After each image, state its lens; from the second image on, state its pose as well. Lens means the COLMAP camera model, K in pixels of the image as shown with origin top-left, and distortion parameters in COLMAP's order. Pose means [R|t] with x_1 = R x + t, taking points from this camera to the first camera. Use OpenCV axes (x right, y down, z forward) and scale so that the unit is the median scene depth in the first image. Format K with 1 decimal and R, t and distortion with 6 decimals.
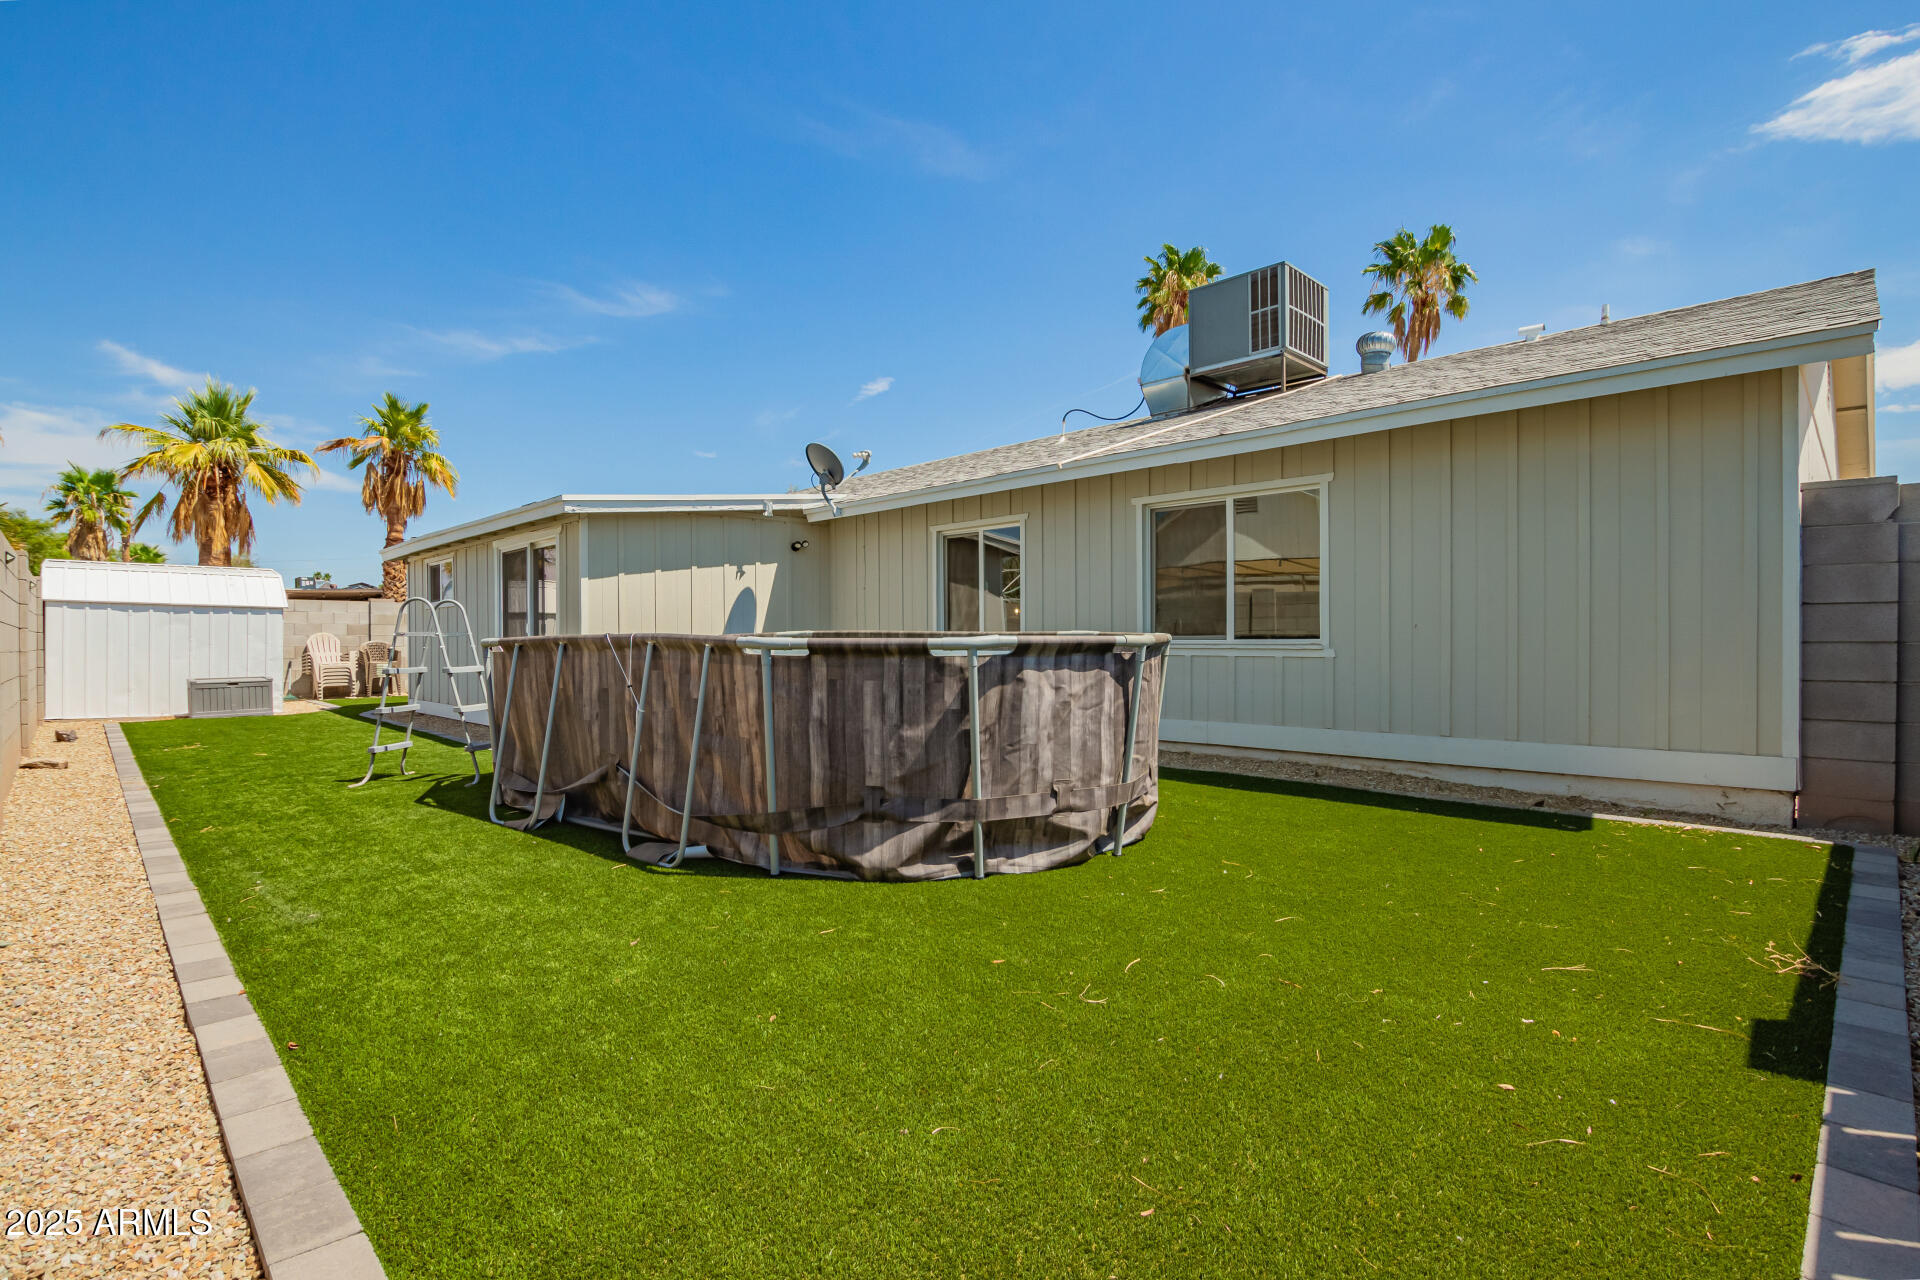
lens RADIAL K [[900.7, 0, 962.3], [0, 900.7, 638.1], [0, 0, 1]] dist [-0.002150, 0.001428]
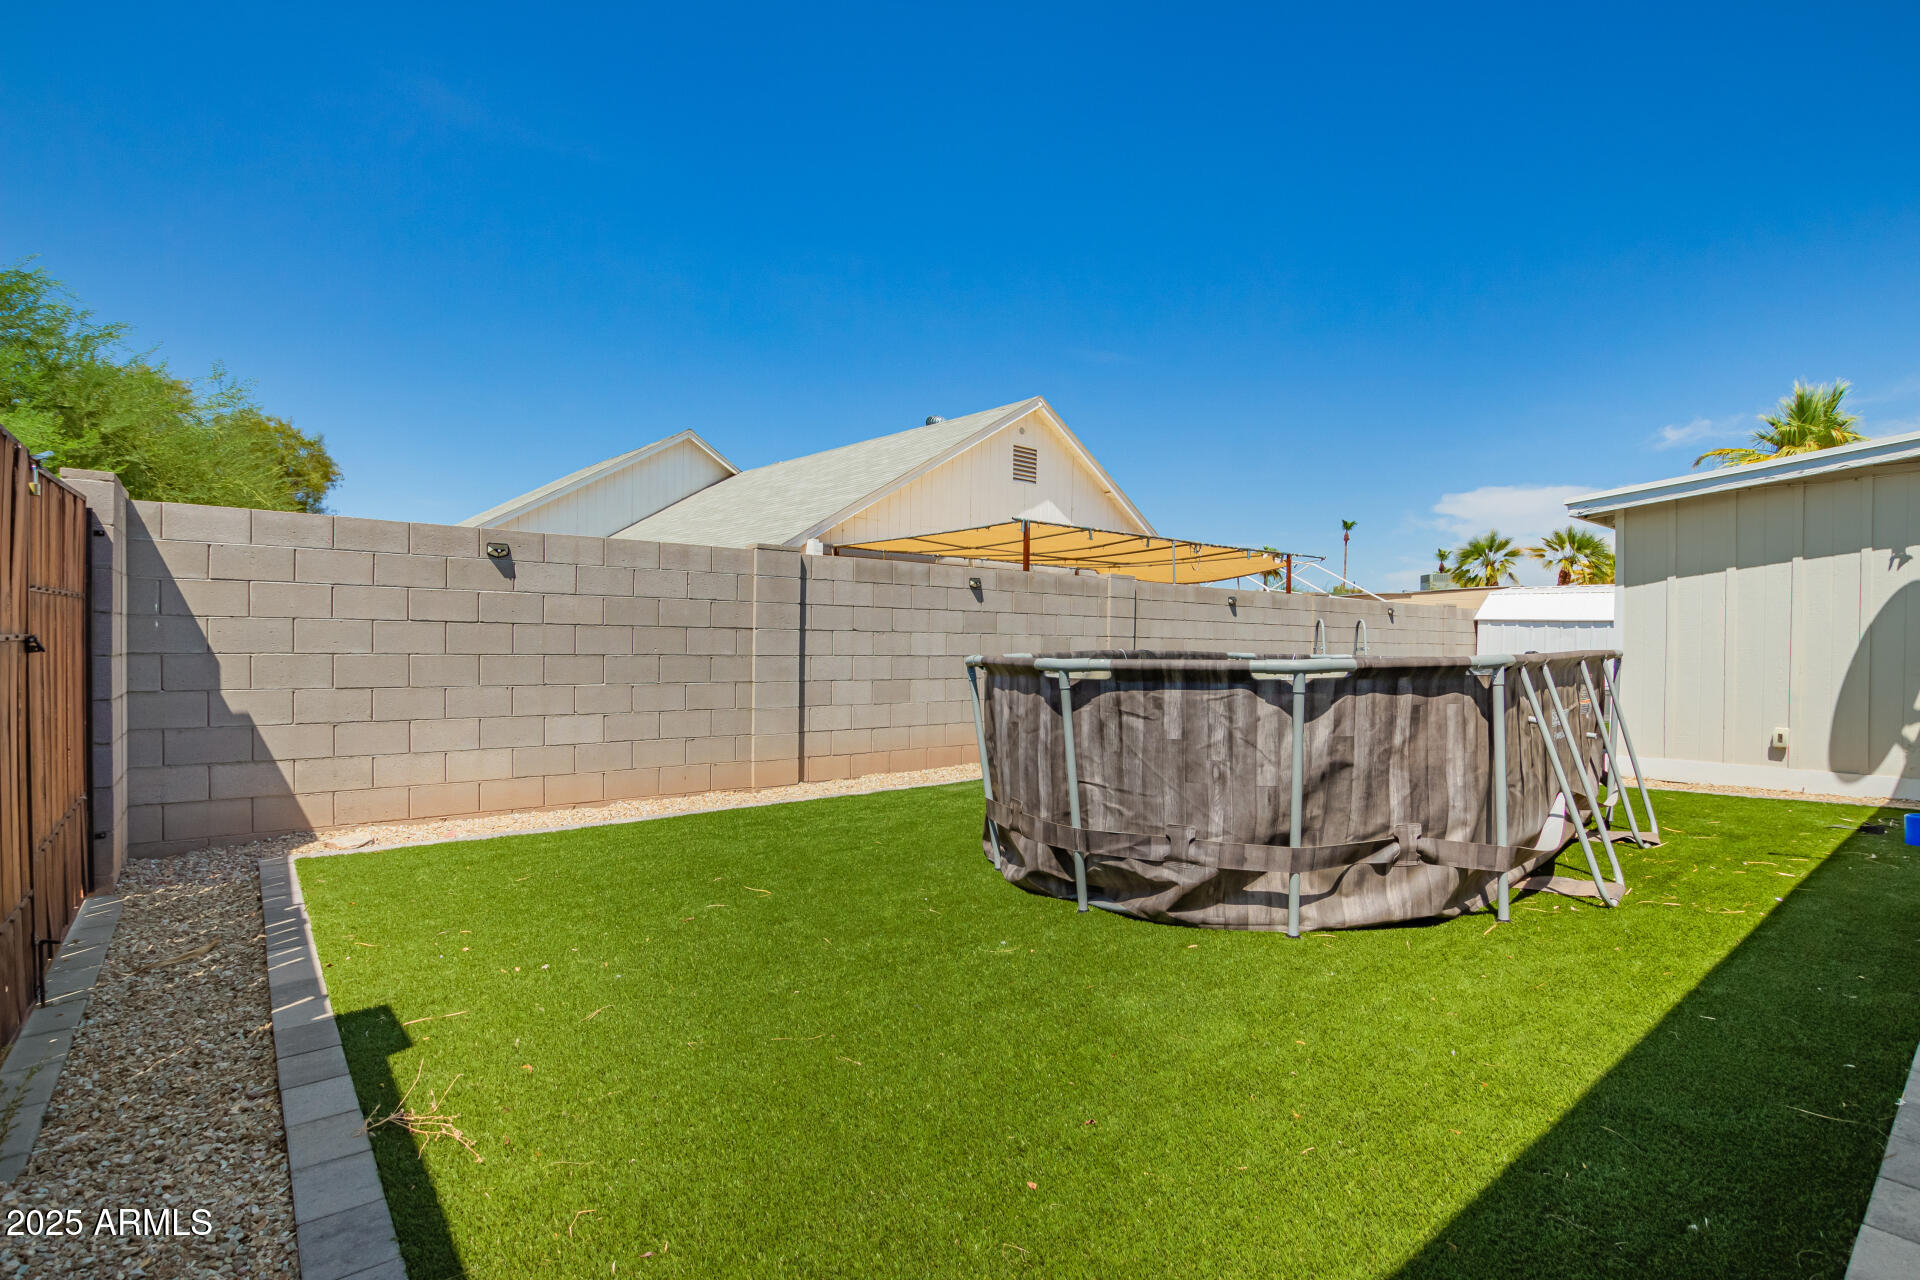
lens RADIAL K [[900.7, 0, 1004.5], [0, 900.7, 648.5], [0, 0, 1]] dist [-0.002150, 0.001428]
pose [[-0.063345, 0.013964, -0.997894, 1.103640], [-0.012217, 0.999816, 0.014766, -0.026237], [0.997917, 0.013127, -0.063163, 1.031715]]
